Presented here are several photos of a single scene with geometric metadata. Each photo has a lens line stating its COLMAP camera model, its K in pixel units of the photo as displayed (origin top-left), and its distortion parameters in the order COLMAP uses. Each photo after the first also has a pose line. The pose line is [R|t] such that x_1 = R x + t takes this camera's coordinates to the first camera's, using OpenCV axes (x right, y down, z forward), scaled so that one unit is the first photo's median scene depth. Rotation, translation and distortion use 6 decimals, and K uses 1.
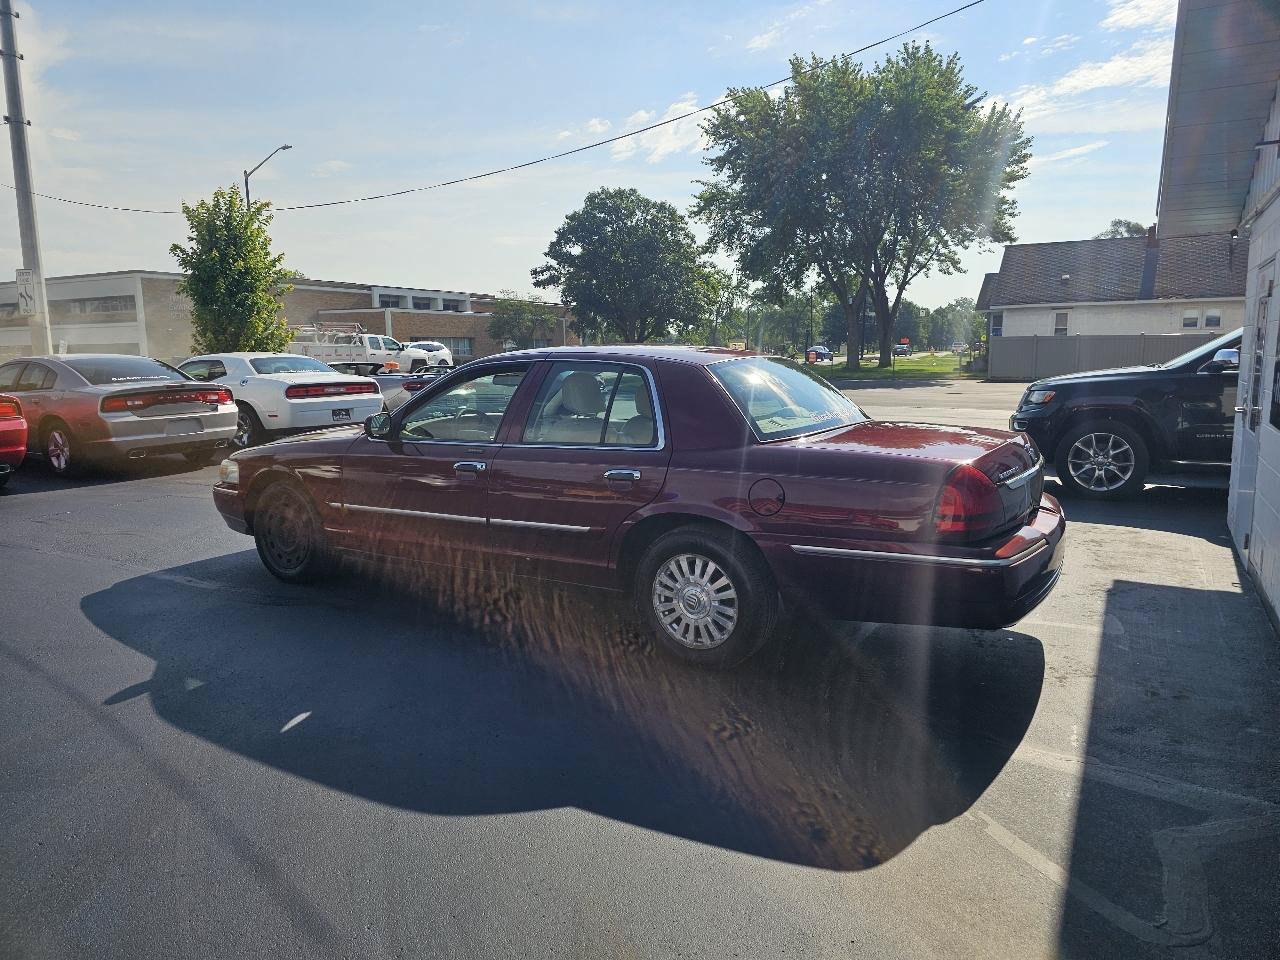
lens RADIAL K [[867.9, 0, 638.2], [0, 867.9, 458.0], [0, 0, 1]] dist [0.058633, -0.054648]
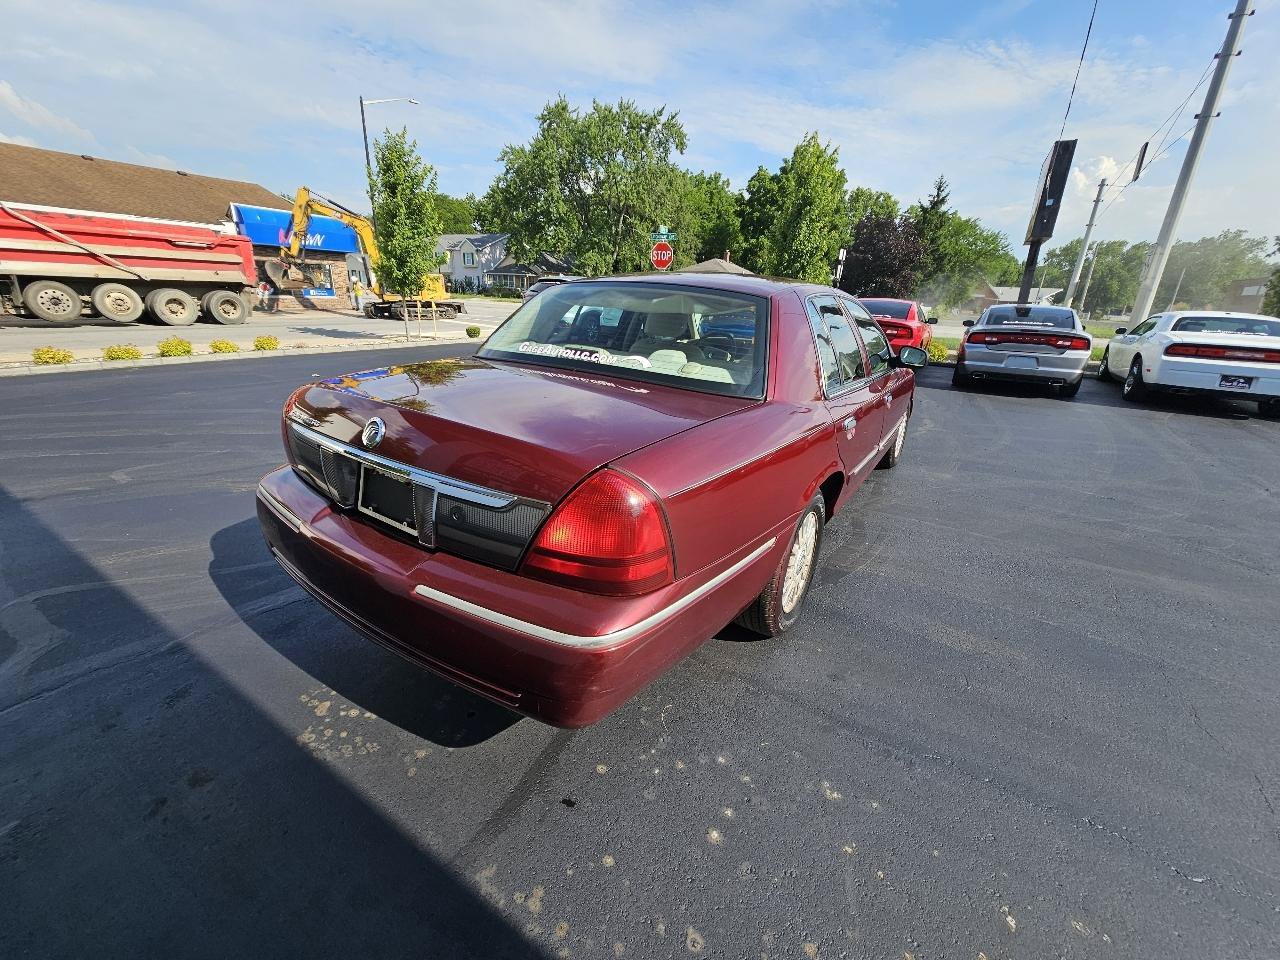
lens RADIAL K [[525.8, 0, 642.4], [0, 525.8, 476.5], [0, 0, 1]] dist [0.002453, -0.001263]
pose [[-0.039464, 0.338517, -0.940132, 0.073716], [-0.164644, 0.925802, 0.340269, -0.012398], [0.985563, 0.168215, 0.019199, 0.108975]]
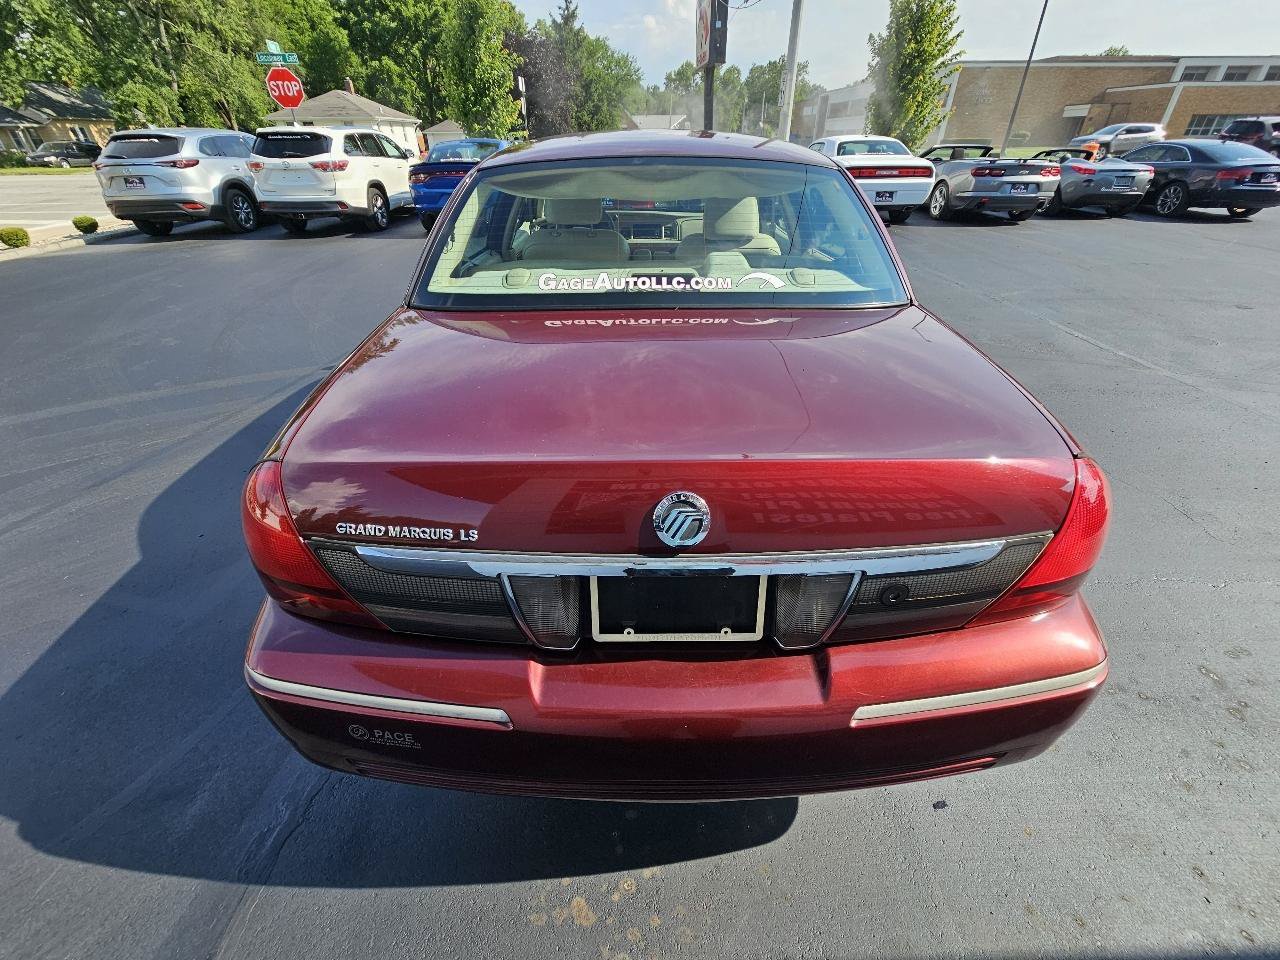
lens RADIAL K [[525.8, 0, 644.5], [0, 525.8, 473.8], [0, 0, 1]] dist [0.002453, -0.001263]
pose [[0.527442, 0.461831, -0.713104, 0.053058], [-0.100278, 0.867323, 0.487539, -0.010970], [0.843652, -0.185640, 0.503774, 0.081583]]
